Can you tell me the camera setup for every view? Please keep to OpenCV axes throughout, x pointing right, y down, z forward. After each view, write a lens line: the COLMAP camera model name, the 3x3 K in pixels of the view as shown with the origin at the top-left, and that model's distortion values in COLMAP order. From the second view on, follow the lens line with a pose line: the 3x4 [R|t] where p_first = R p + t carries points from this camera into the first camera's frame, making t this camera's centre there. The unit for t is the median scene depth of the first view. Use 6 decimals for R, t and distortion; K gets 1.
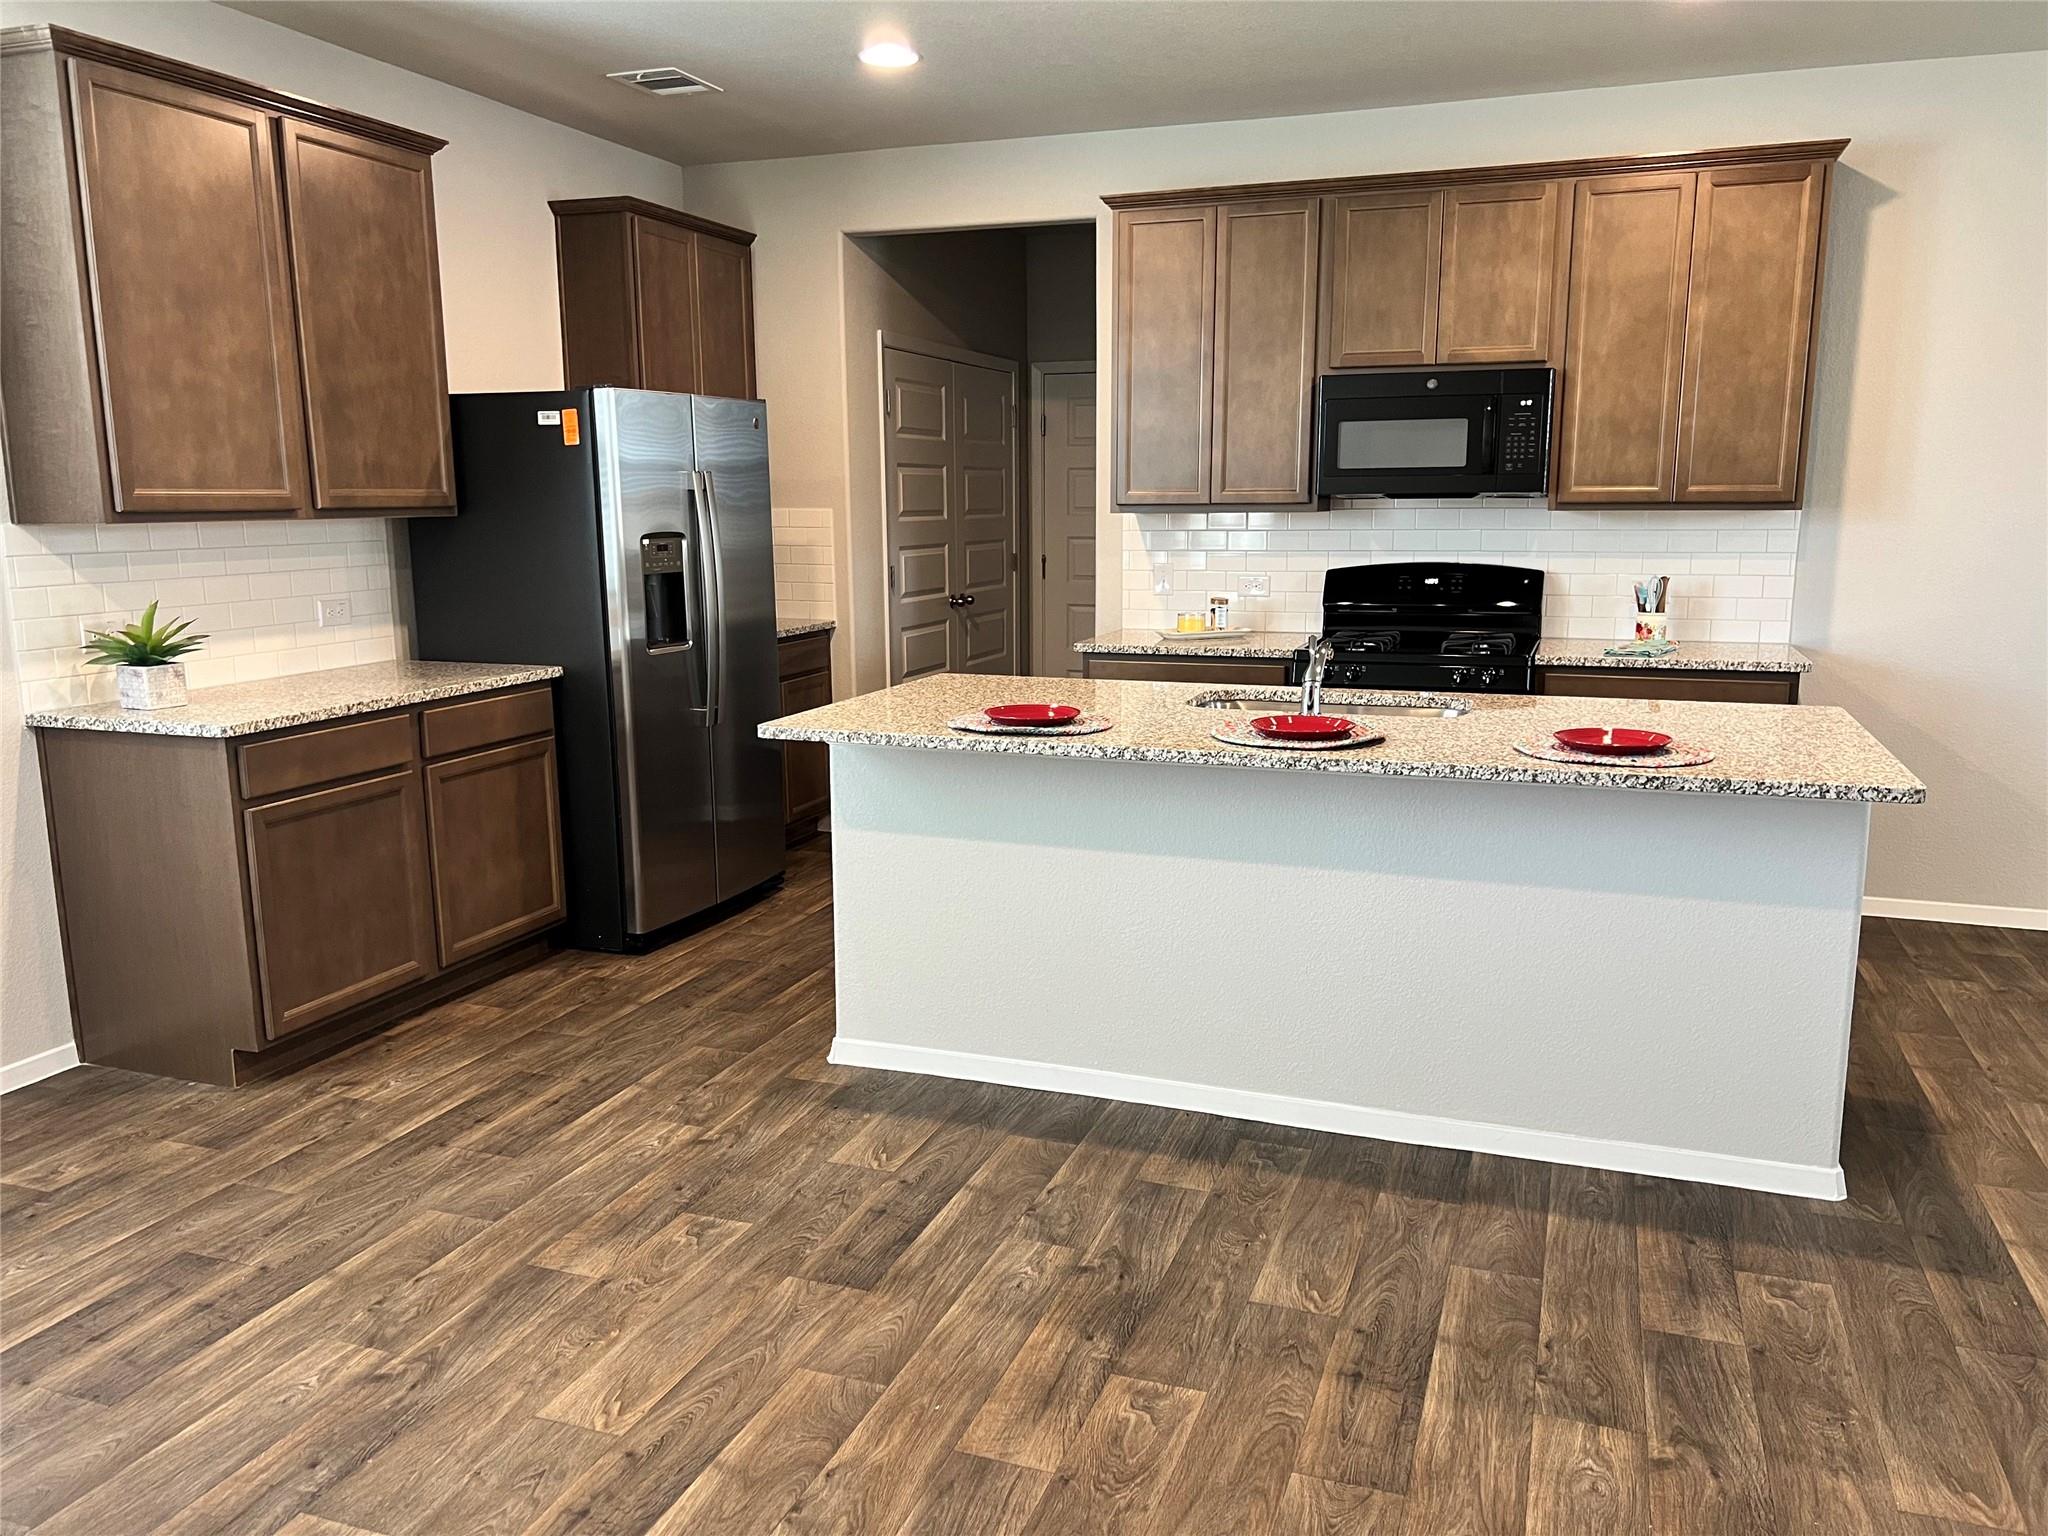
lens RADIAL K [[1542.5, 0, 1033.5], [0, 1542.5, 783.2], [0, 0, 1]] dist [0.039546, -0.043656]
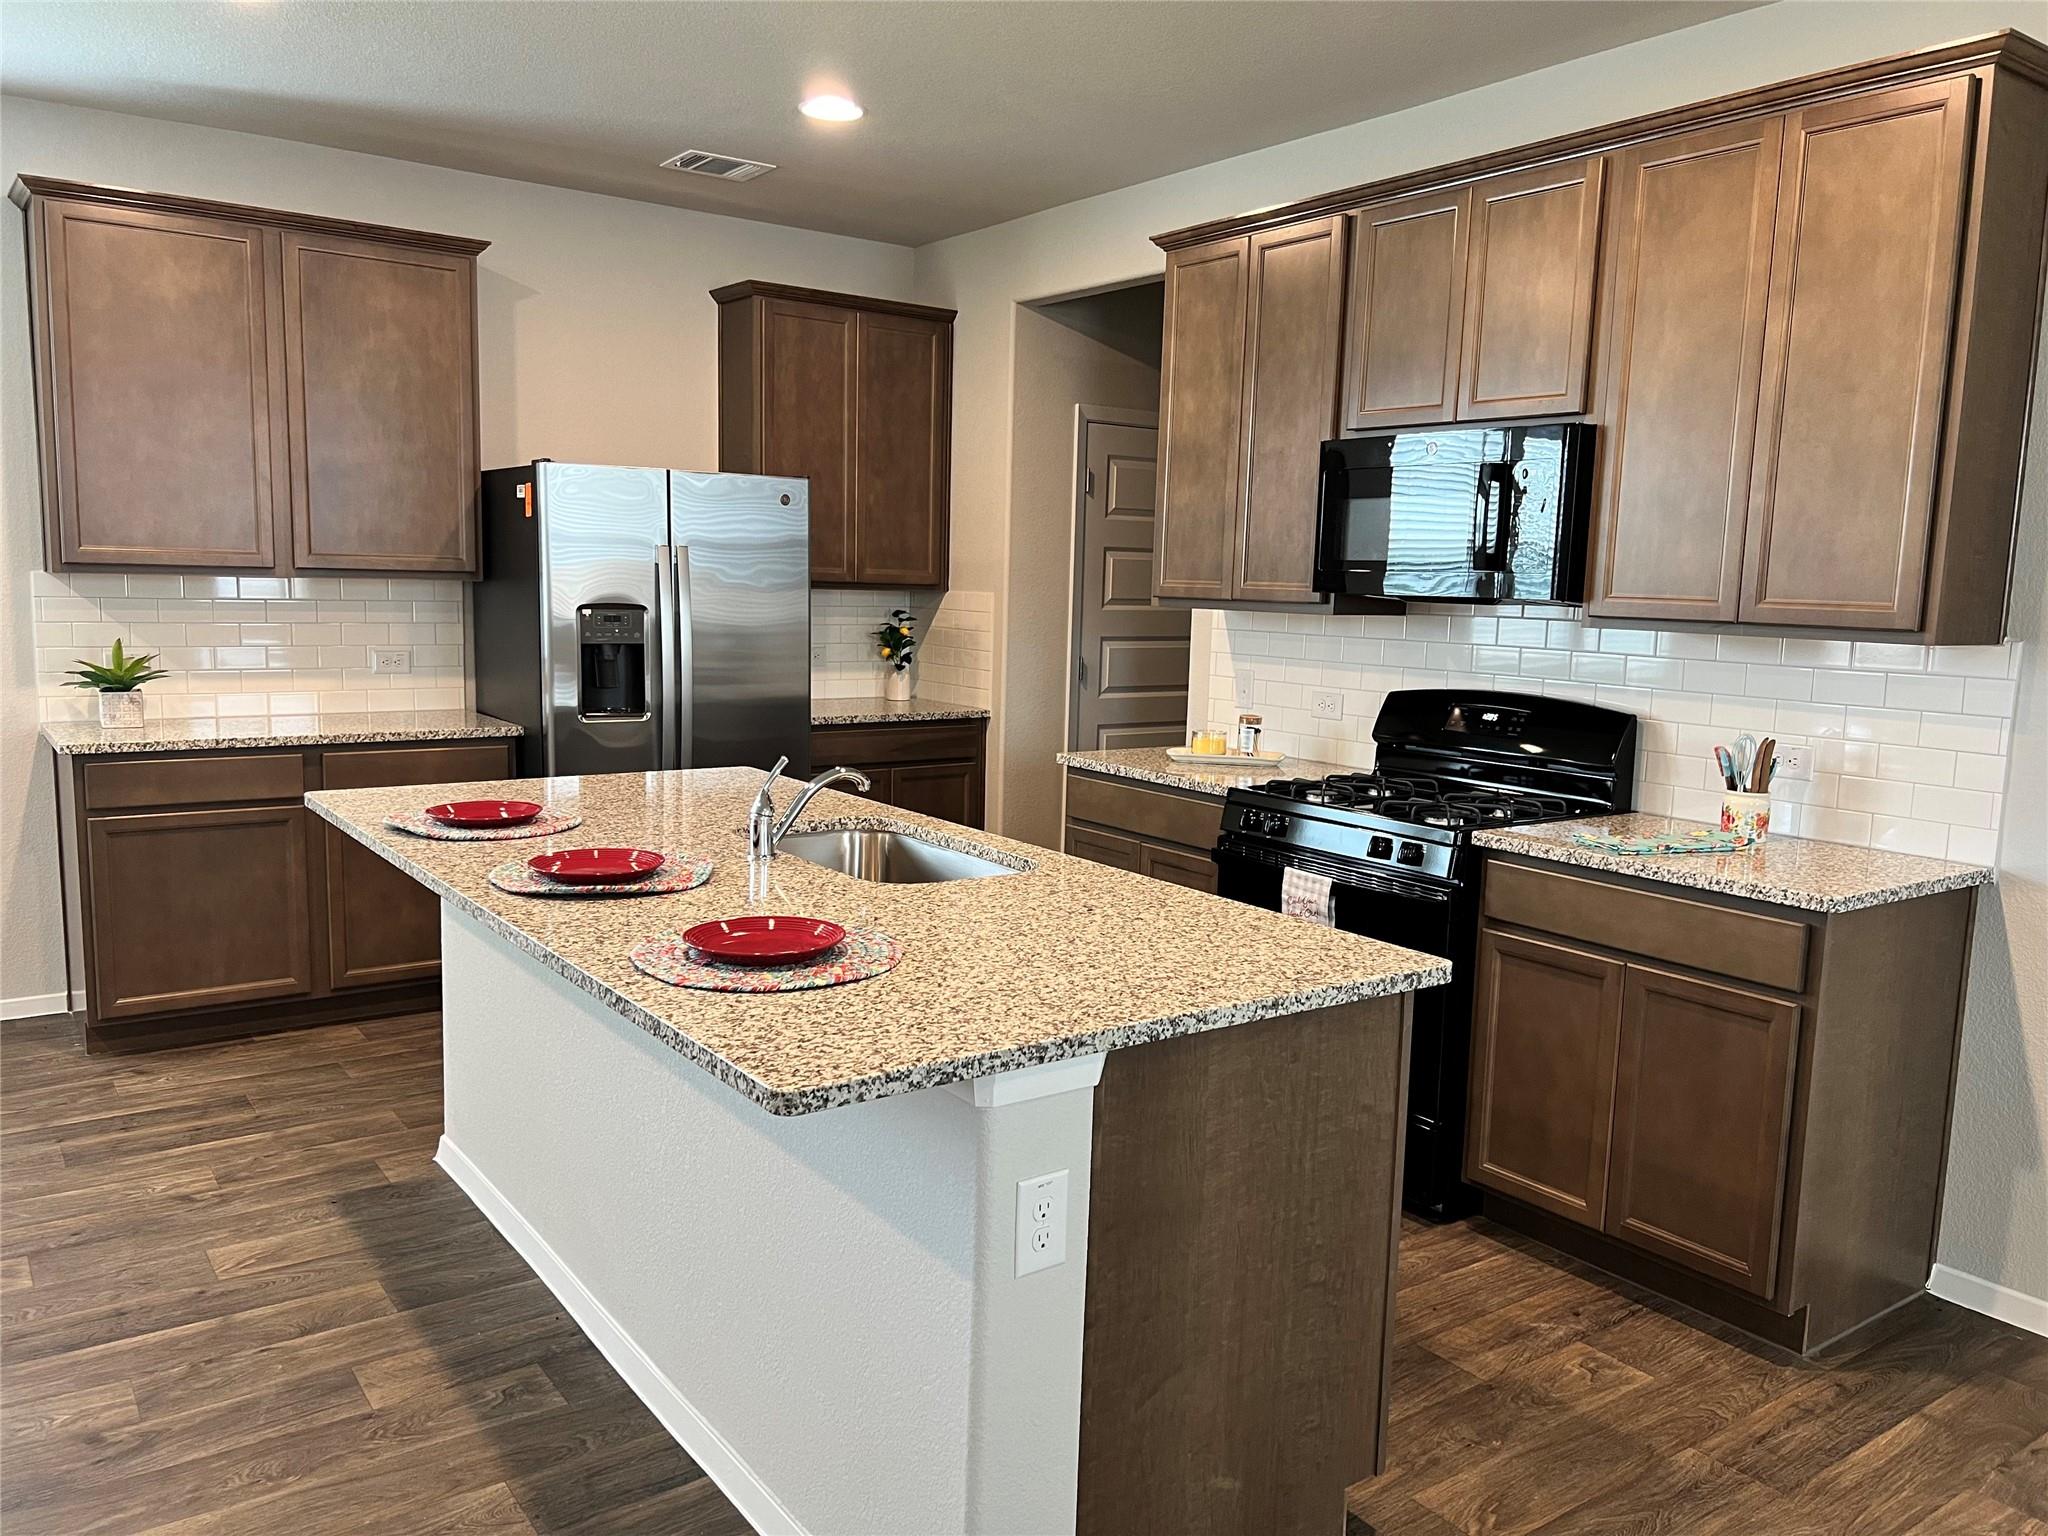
lens RADIAL K [[1542.5, 0, 1025.7], [0, 1542.5, 778.8], [0, 0, 1]] dist [0.039546, -0.043656]
pose [[0.824210, 0.103564, -0.556733, 0.559729], [-0.136801, 0.990430, -0.018285, -0.067758], [0.549511, 0.091232, 0.830490, 0.322020]]
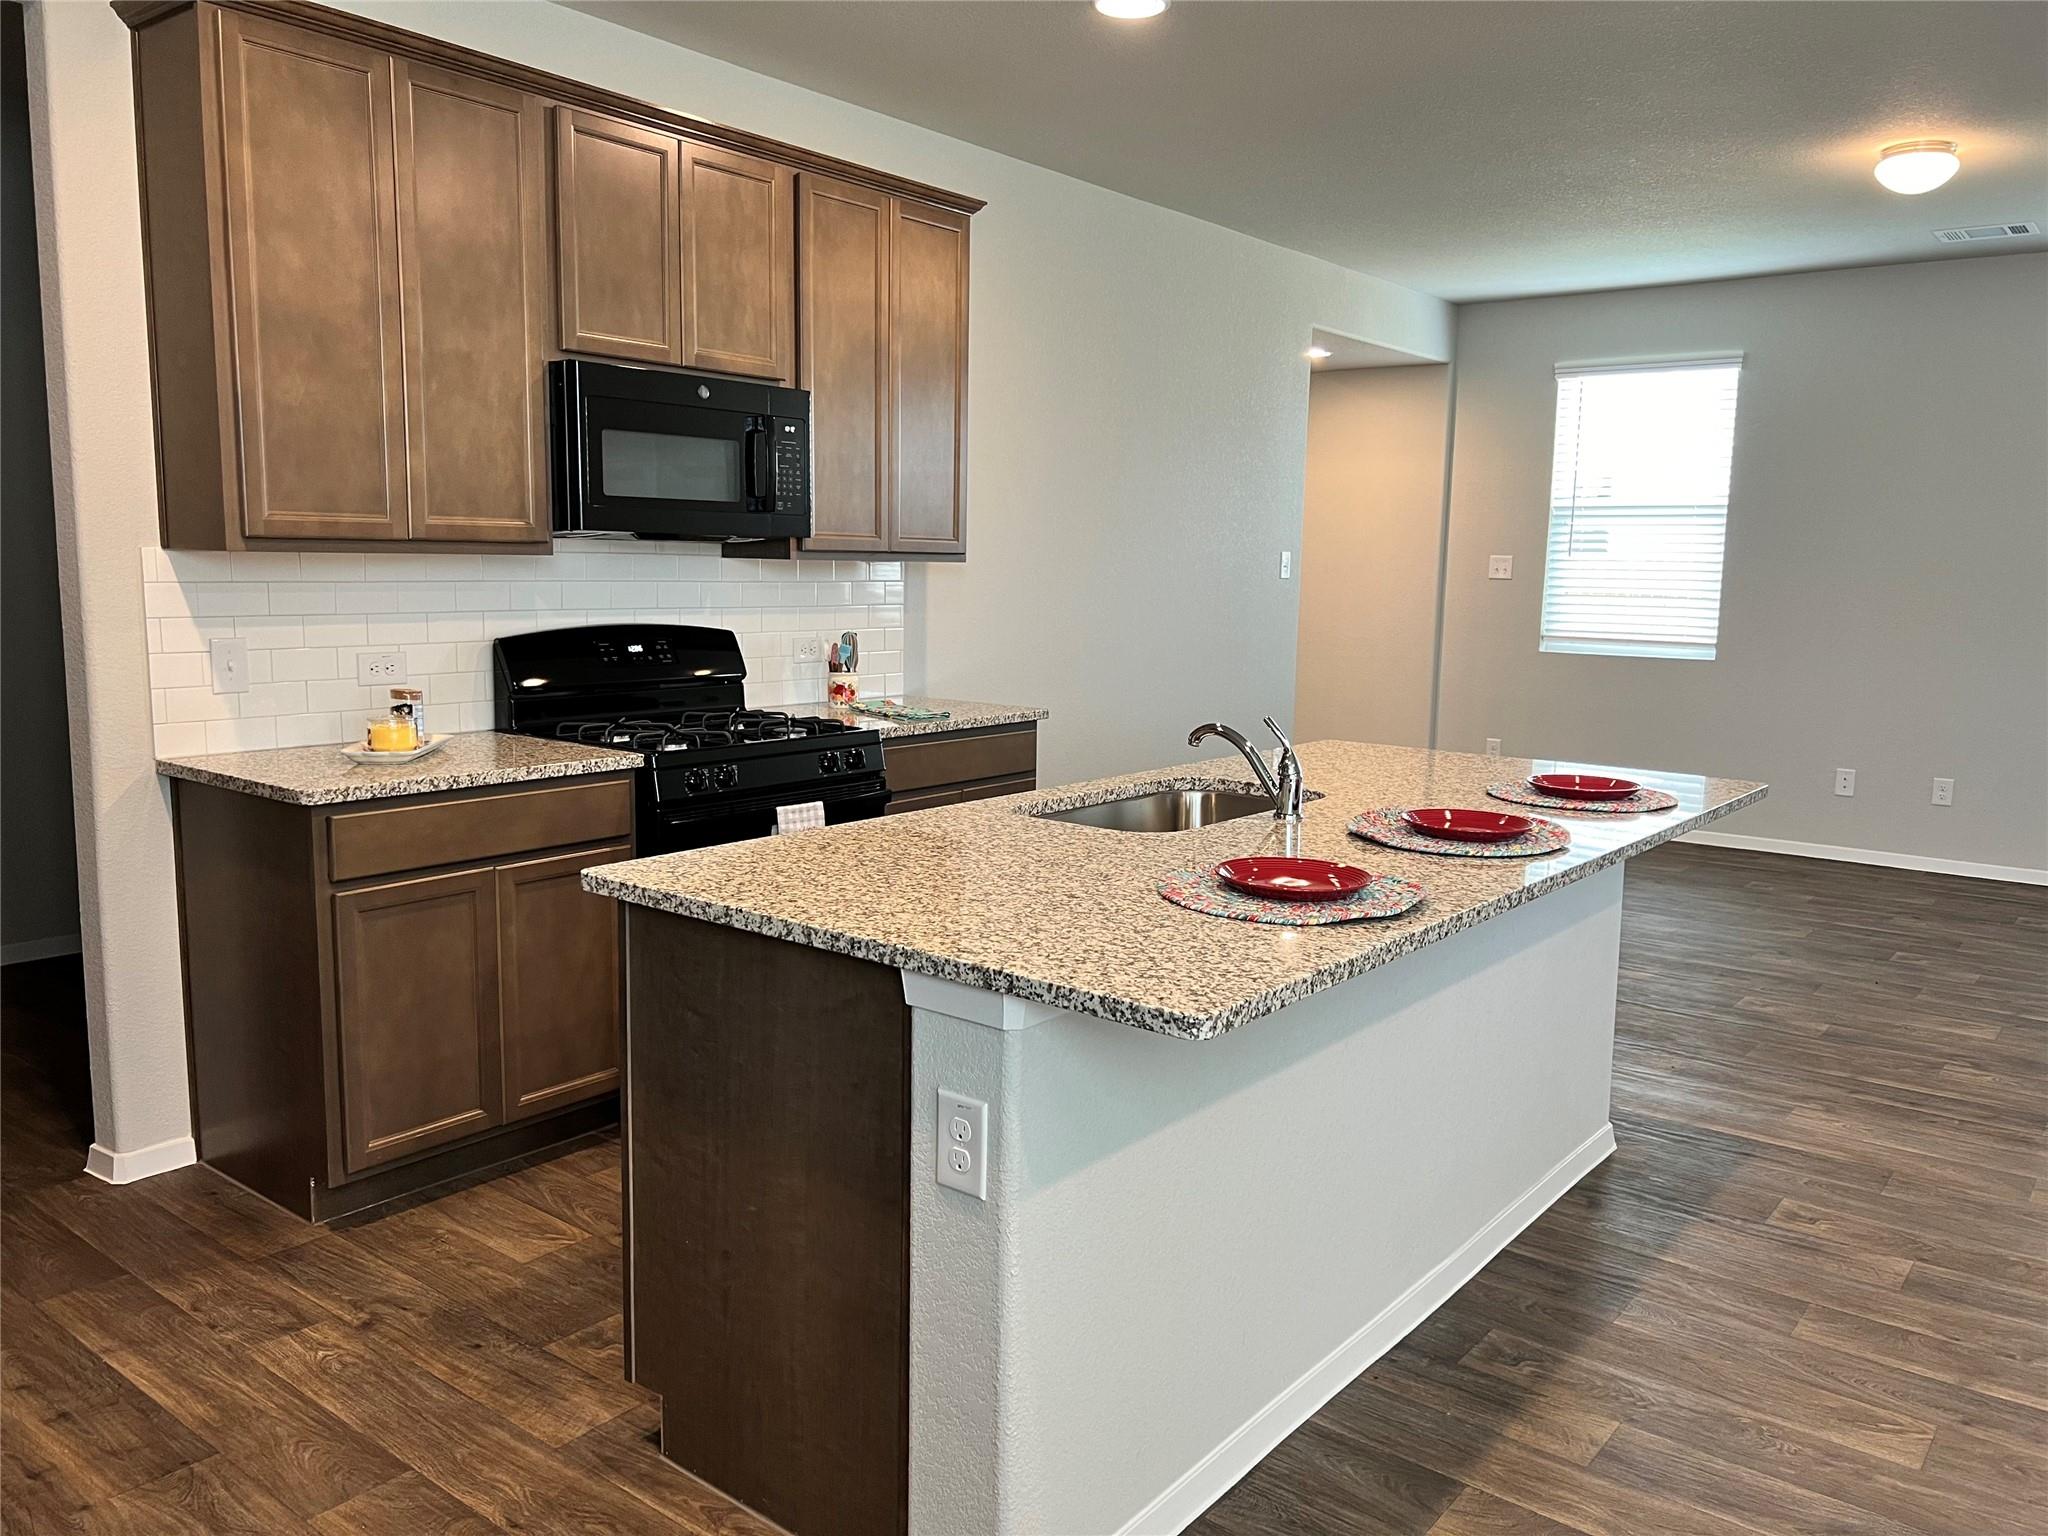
lens RADIAL K [[1542.5, 0, 1036.6], [0, 1542.5, 765.3], [0, 0, 1]] dist [0.039546, -0.043656]
pose [[0.312988, -0.117194, 0.942499, -0.462105], [0.155969, 0.985228, 0.070712, -0.112238], [-0.936863, 0.124869, 0.326643, 0.664283]]
